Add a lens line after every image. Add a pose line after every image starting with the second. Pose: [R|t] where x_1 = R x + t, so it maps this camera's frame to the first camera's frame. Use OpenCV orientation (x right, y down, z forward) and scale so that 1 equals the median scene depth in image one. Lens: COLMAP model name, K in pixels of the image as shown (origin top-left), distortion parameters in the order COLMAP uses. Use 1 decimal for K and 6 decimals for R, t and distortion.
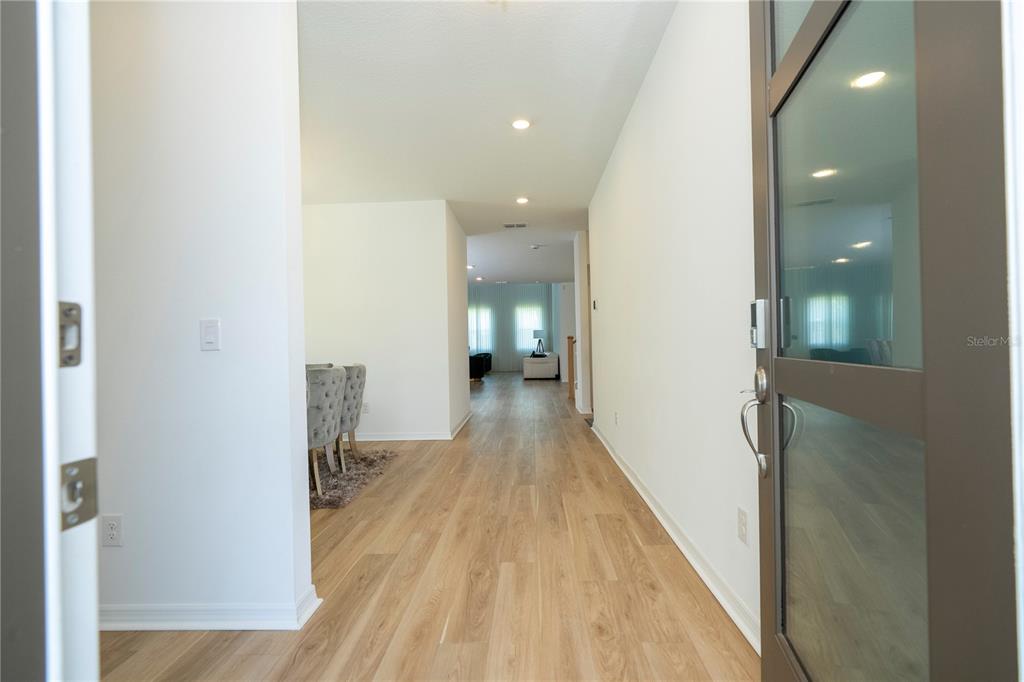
lens RADIAL K [[459.0, 0, 514.5], [0, 459.0, 344.4], [0, 0, 1]] dist [-0.005206, 0.001247]
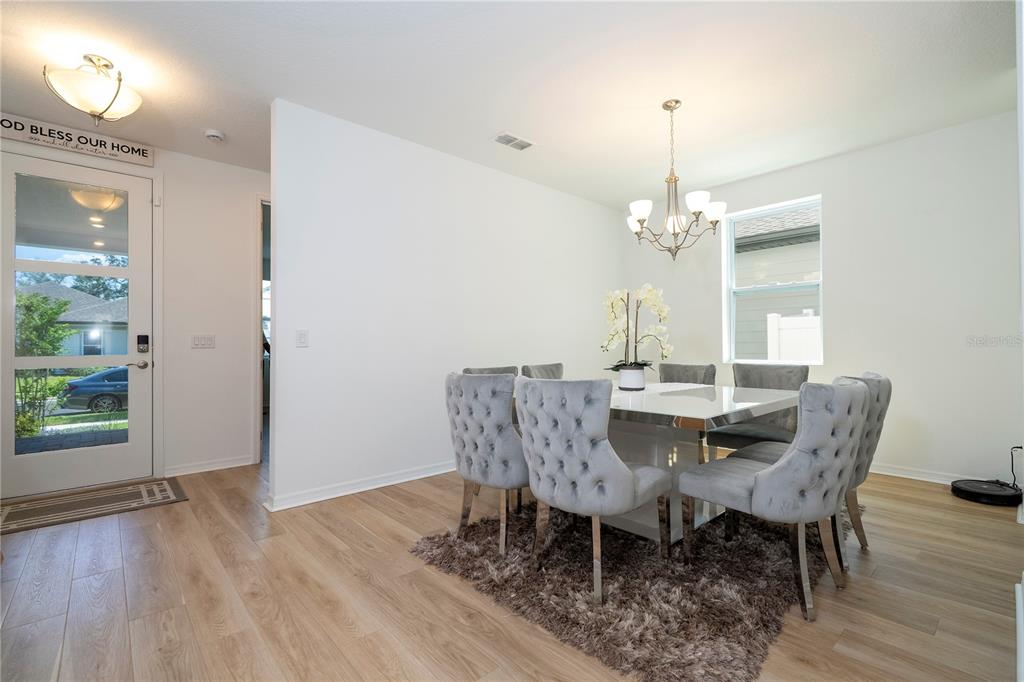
lens RADIAL K [[459.0, 0, 520.3], [0, 459.0, 342.5], [0, 0, 1]] dist [-0.005206, 0.001247]
pose [[-0.713087, 0.016924, -0.700872, 0.032131], [0.023180, 0.999731, 0.000556, 0.006333], [0.700693, -0.015850, -0.713287, 1.736223]]
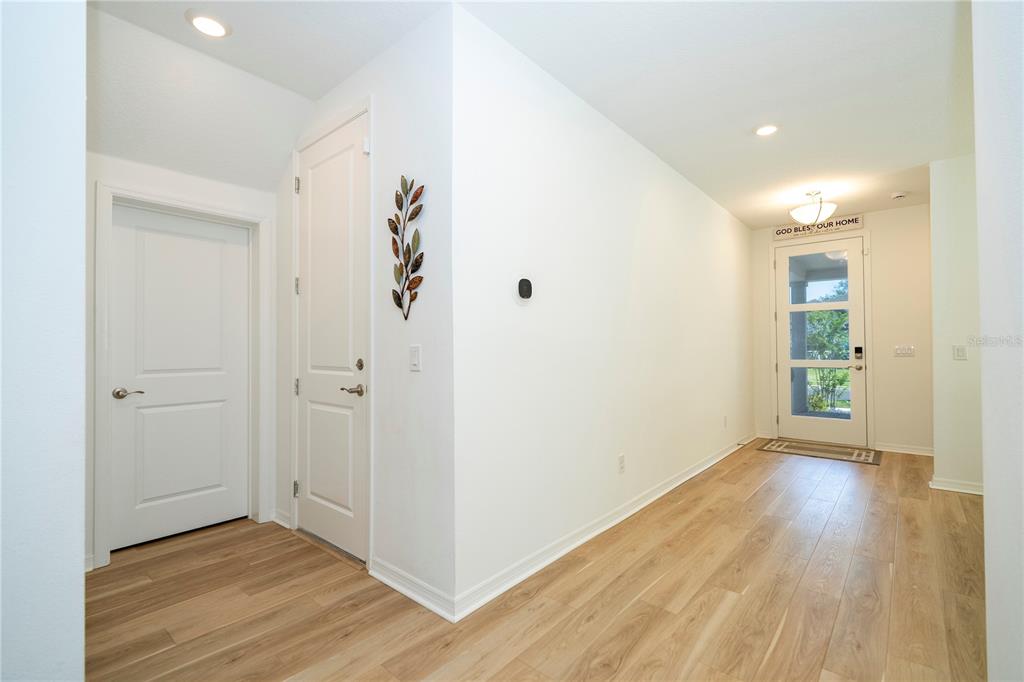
lens RADIAL K [[459.0, 0, 517.6], [0, 459.0, 341.5], [0, 0, 1]] dist [-0.005206, 0.001247]
pose [[-0.783853, 0.035092, 0.619955, -0.174092], [0.021209, 0.999332, -0.029750, -0.033437], [-0.620585, -0.010171, -0.784074, 2.366865]]
